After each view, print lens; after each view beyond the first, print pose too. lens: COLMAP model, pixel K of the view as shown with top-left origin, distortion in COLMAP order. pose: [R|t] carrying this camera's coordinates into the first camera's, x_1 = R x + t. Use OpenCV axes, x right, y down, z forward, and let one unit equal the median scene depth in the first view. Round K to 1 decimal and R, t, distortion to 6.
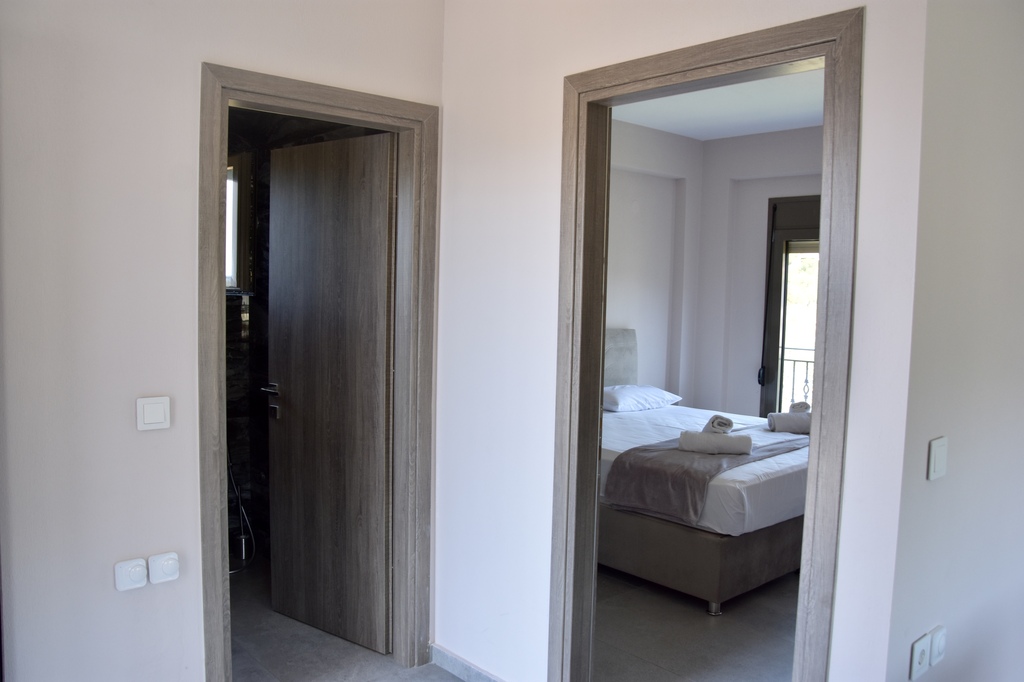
lens RADIAL K [[832.1, 0, 515.9], [0, 832.1, 343.1], [0, 0, 1]] dist [-0.142409, 0.113150]
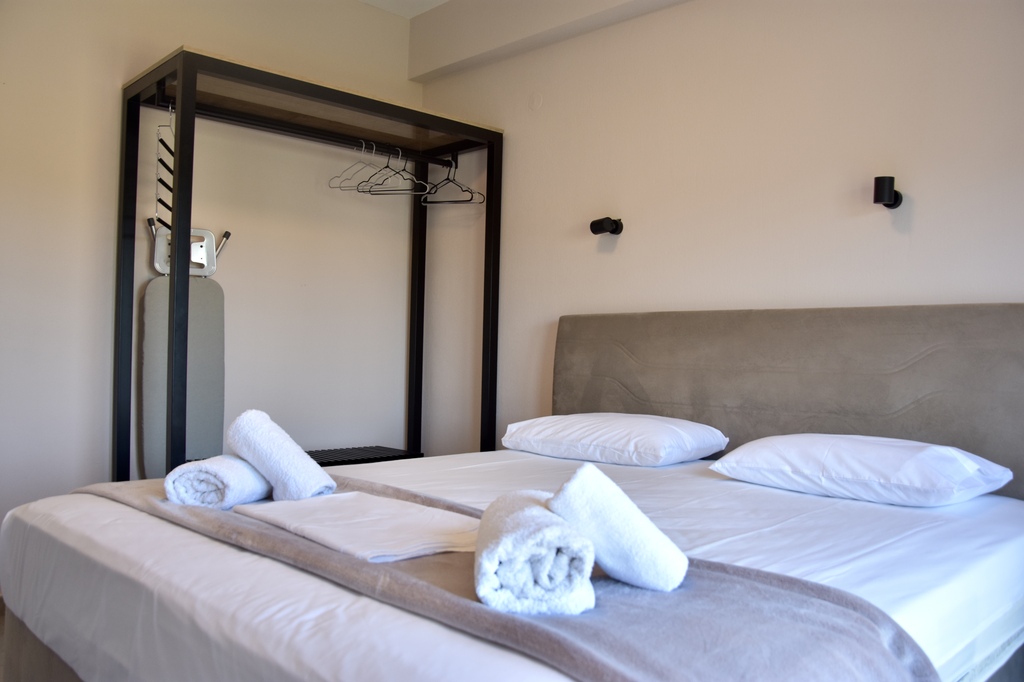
lens RADIAL K [[832.1, 0, 512.0], [0, 832.1, 340.1], [0, 0, 1]] dist [-0.142409, 0.113150]
pose [[0.051860, -0.035594, -0.998020, 0.496907], [-0.090616, 0.995074, -0.040198, 0.035932], [0.994535, 0.092521, 0.048379, 0.792594]]
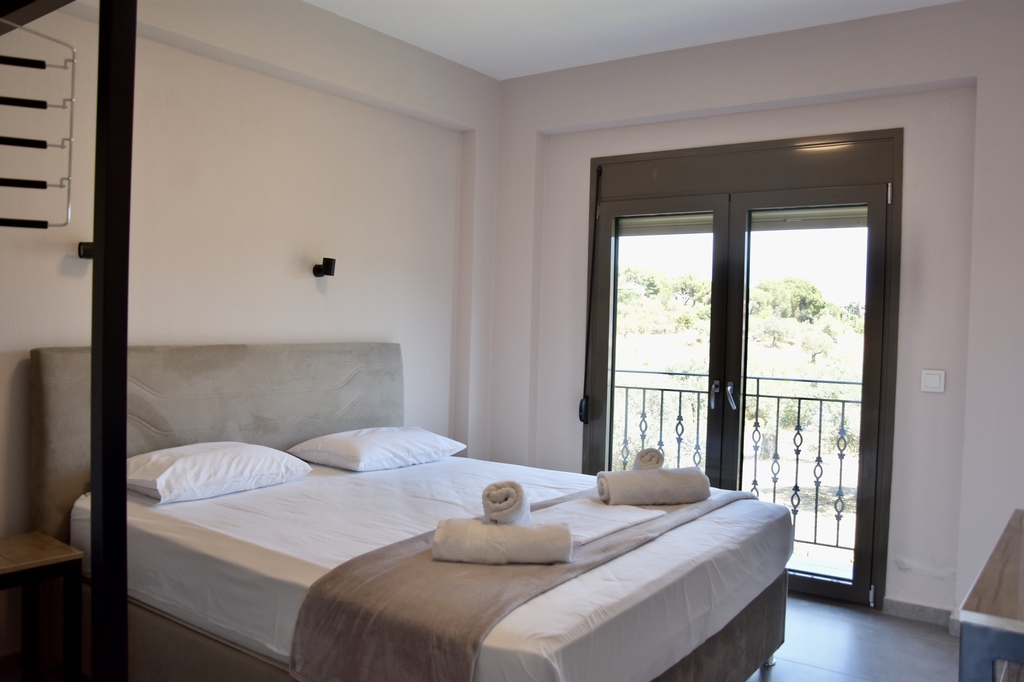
lens RADIAL K [[832.1, 0, 511.3], [0, 832.1, 340.9], [0, 0, 1]] dist [-0.142409, 0.113150]
pose [[0.978588, -0.003310, 0.205803, 0.097930], [0.012349, 0.999014, -0.042649, 0.011398], [-0.205459, 0.044277, 0.977664, 0.336733]]
